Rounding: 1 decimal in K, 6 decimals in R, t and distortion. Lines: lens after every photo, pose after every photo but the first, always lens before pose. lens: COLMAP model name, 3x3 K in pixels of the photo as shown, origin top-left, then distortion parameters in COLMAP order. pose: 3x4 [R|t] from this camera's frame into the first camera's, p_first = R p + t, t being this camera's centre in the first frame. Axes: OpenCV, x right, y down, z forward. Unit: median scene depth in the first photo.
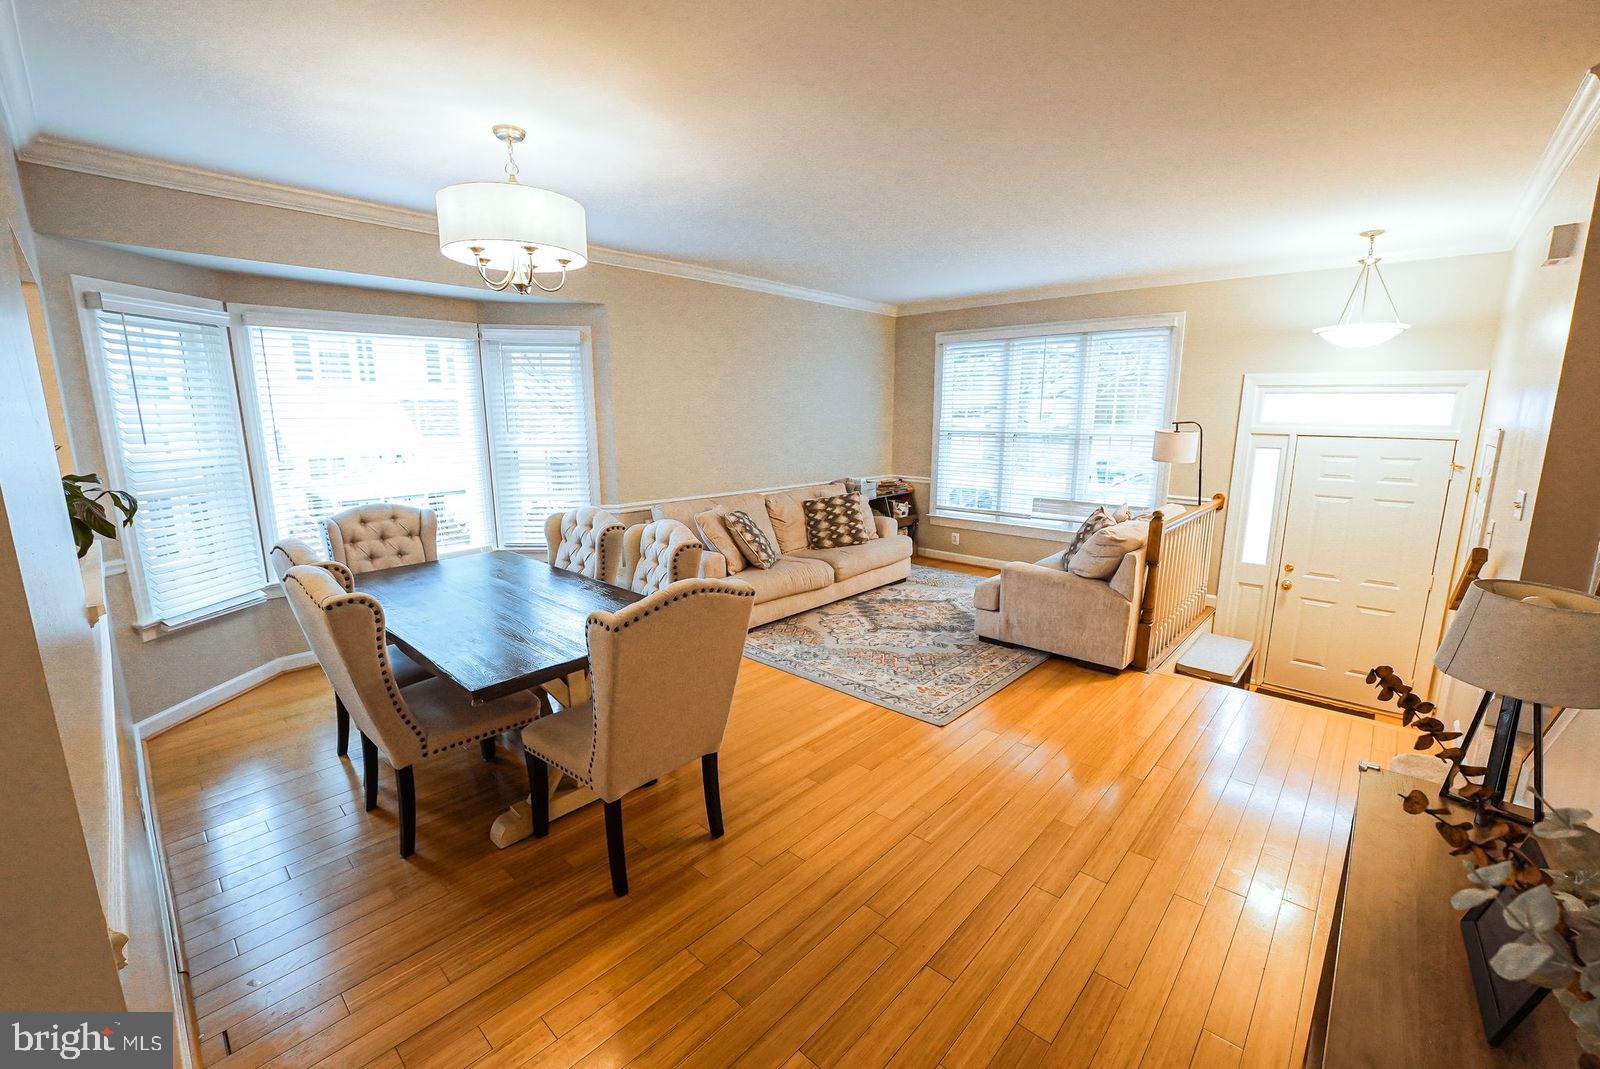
lens RADIAL K [[651.3, 0, 797.9], [0, 651.3, 528.3], [0, 0, 1]] dist [-0.023268, 0.002660]
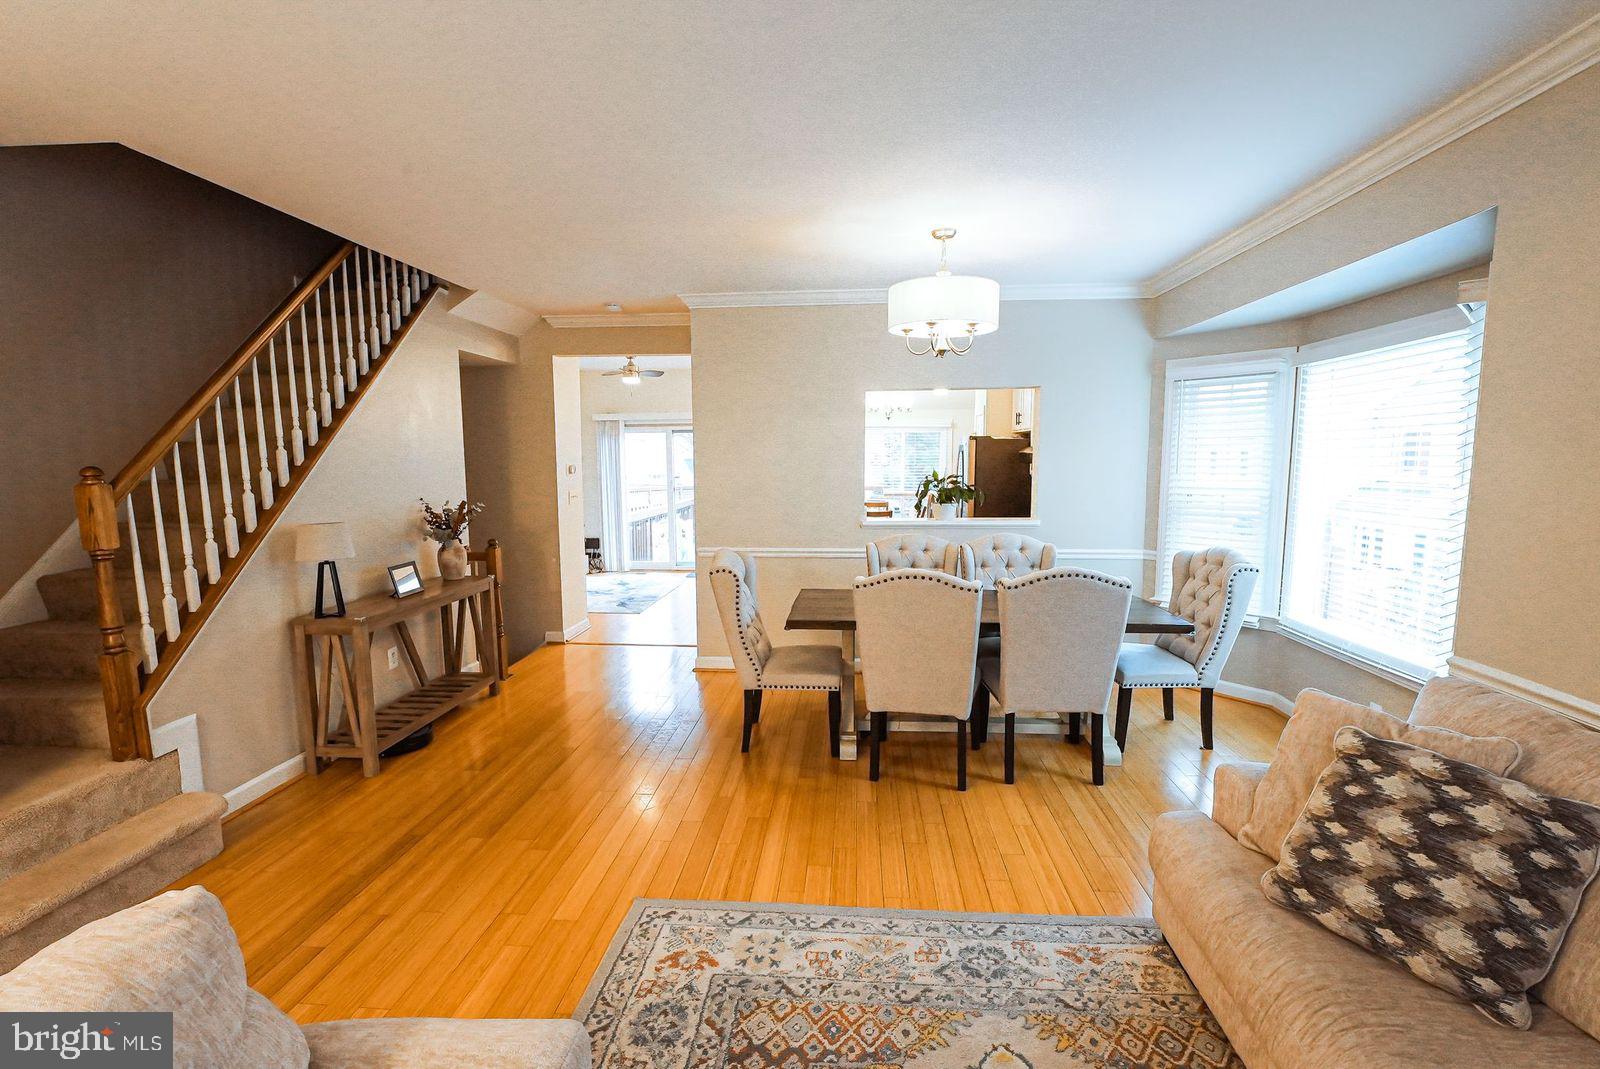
lens RADIAL K [[651.3, 0, 793.9], [0, 651.3, 534.9], [0, 0, 1]] dist [-0.023268, 0.002660]
pose [[-0.766329, 0.078210, -0.637670, 0.519816], [-0.113191, 0.960599, 0.253846, -0.270428], [0.632398, 0.266708, -0.727282, 1.554798]]
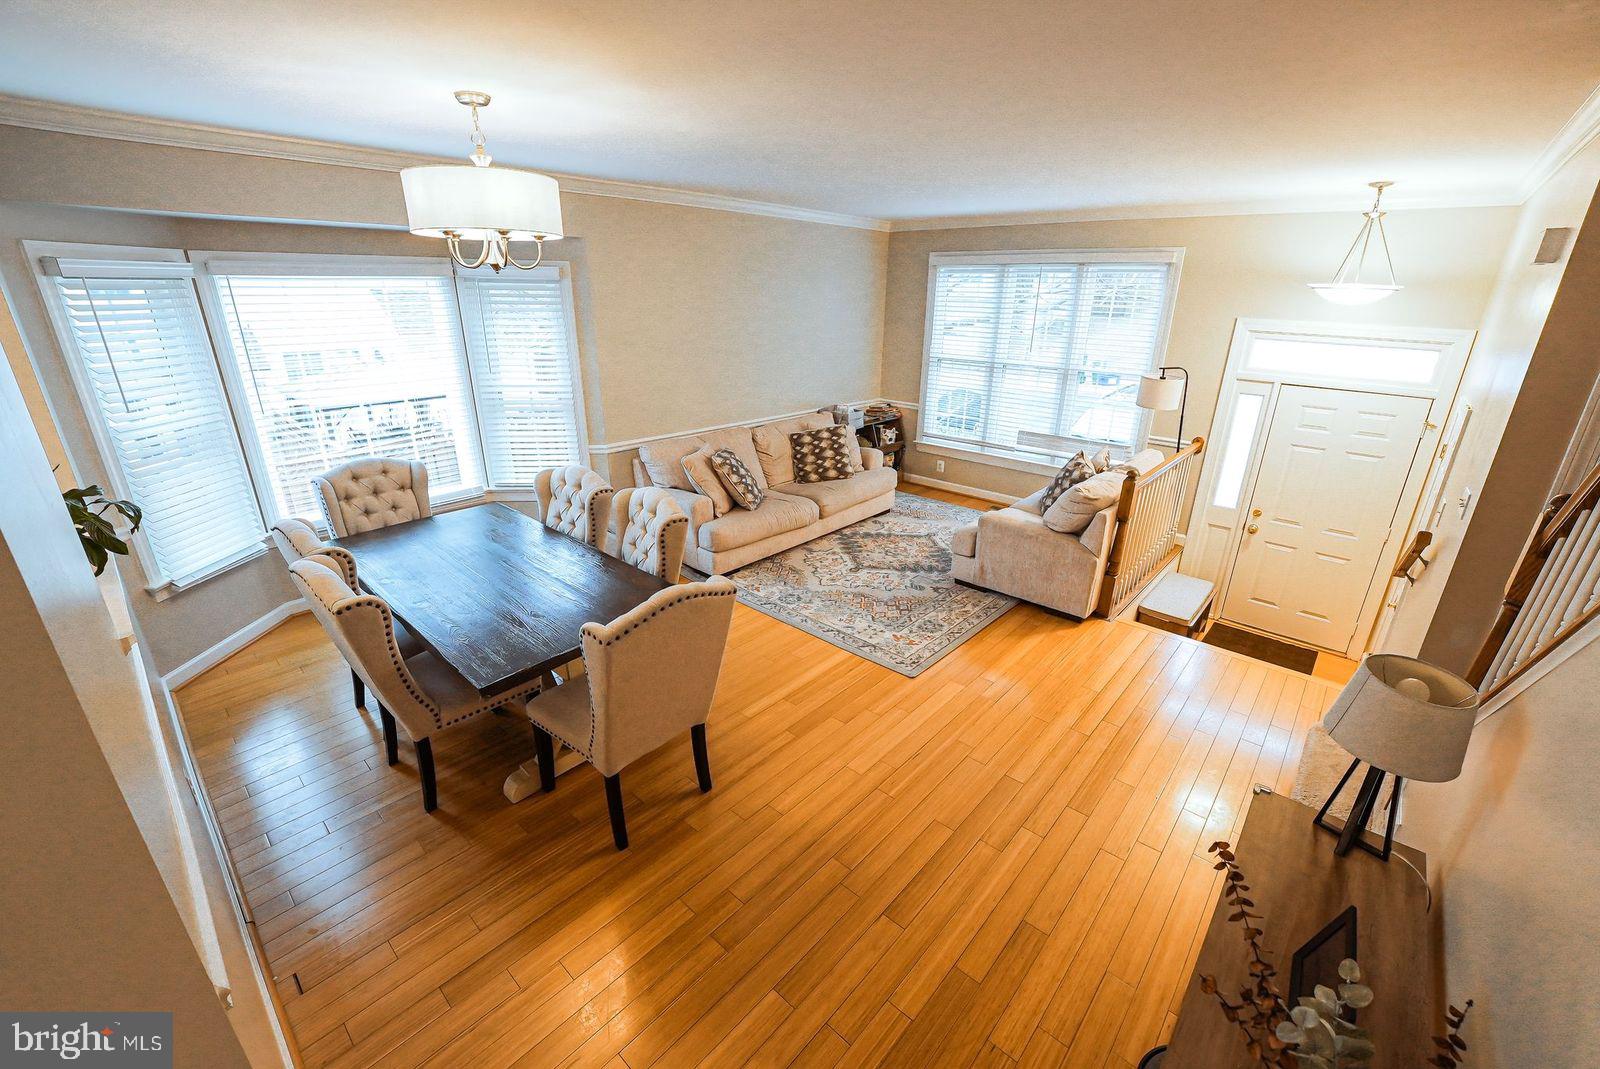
lens RADIAL K [[651.3, 0, 798.0], [0, 651.3, 526.7], [0, 0, 1]] dist [-0.023268, 0.002660]
pose [[0.999886, 0.006159, 0.013782, 0.013312], [-0.008429, 0.985191, 0.171252, -0.132979], [-0.012523, -0.171349, 0.985131, -0.027602]]
